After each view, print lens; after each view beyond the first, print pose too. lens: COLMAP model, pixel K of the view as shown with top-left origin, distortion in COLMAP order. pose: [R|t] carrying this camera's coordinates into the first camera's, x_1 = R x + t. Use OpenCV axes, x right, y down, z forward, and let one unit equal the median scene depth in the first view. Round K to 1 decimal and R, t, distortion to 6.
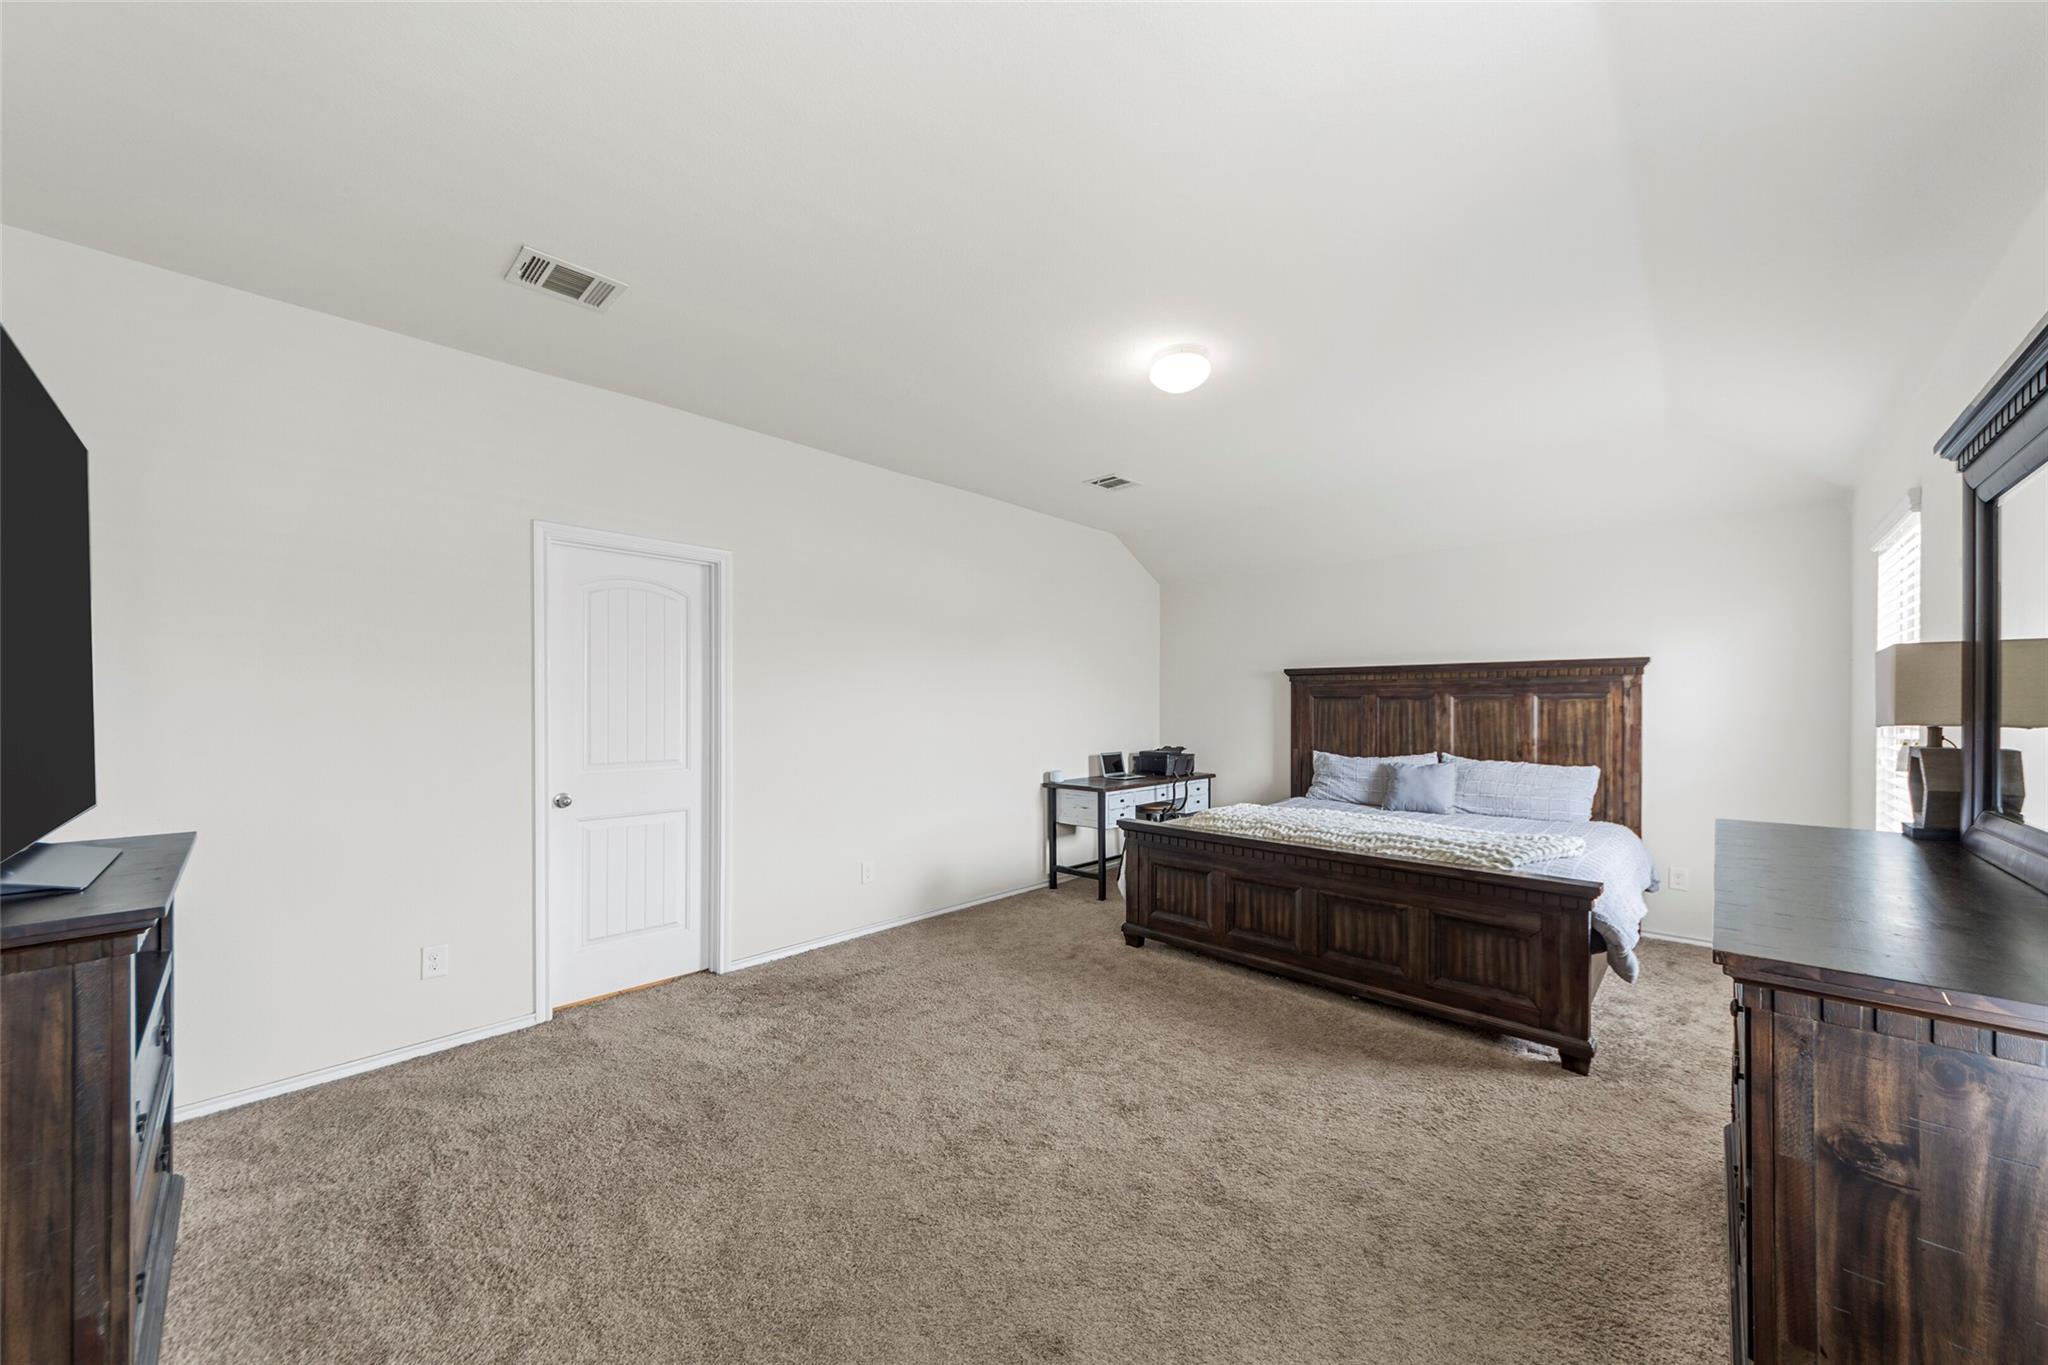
lens RADIAL K [[734.5, 0, 1027.1], [0, 734.5, 696.1], [0, 0, 1]] dist [0.001623, 0.000684]
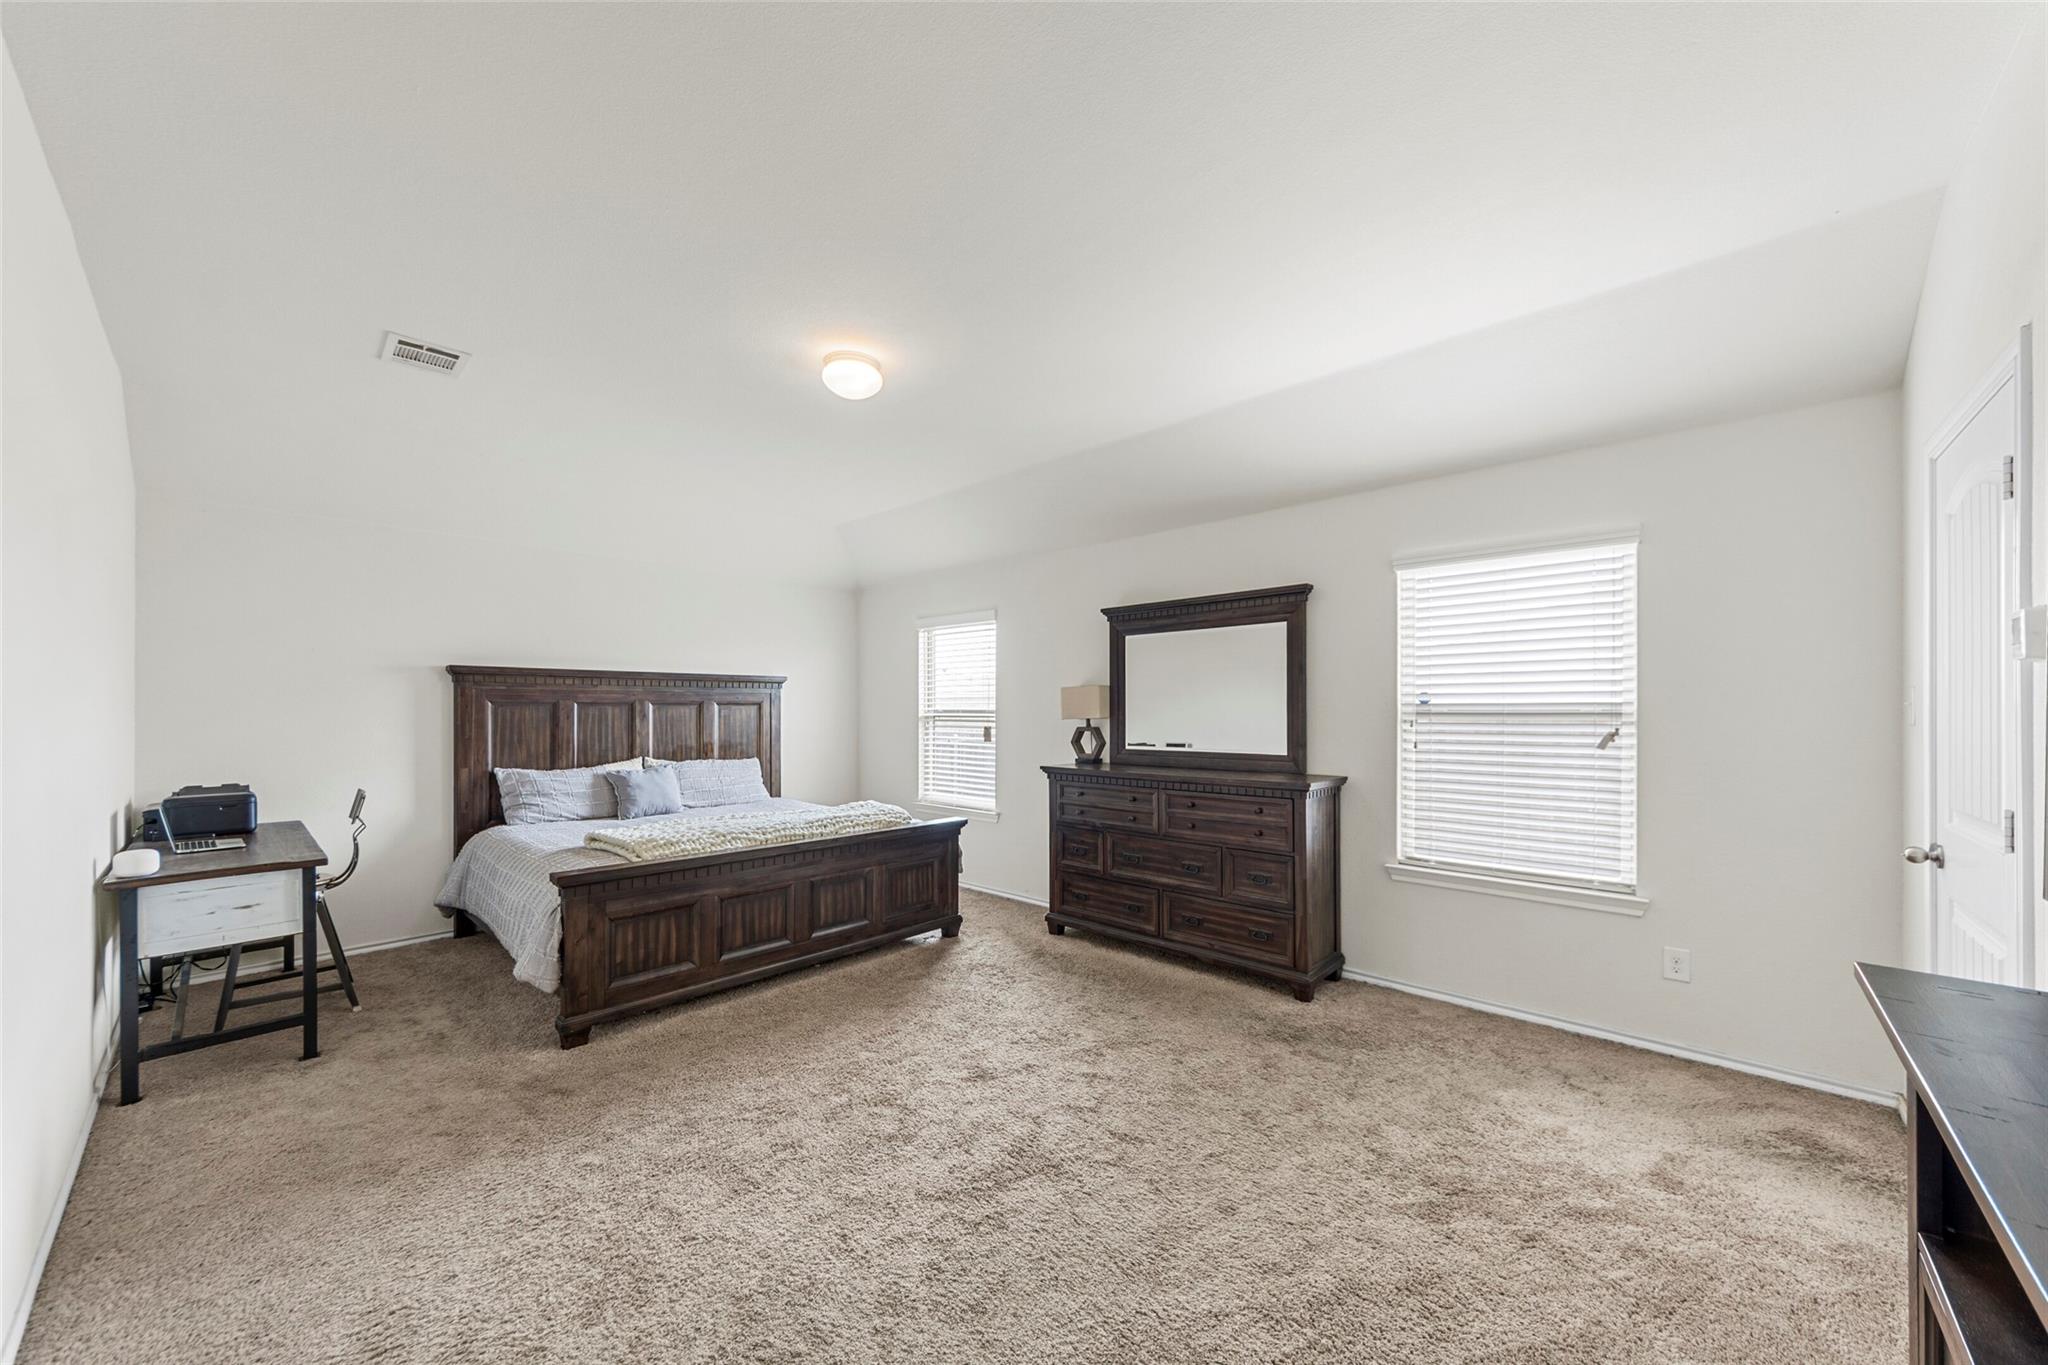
lens RADIAL K [[734.5, 0, 1026.7], [0, 734.5, 703.3], [0, 0, 1]] dist [0.001623, 0.000684]
pose [[-0.005588, 0.010840, 0.999926, -0.505656], [-0.006065, 0.999922, -0.010874, 0.008904], [-0.999966, -0.006126, -0.005522, 0.491648]]
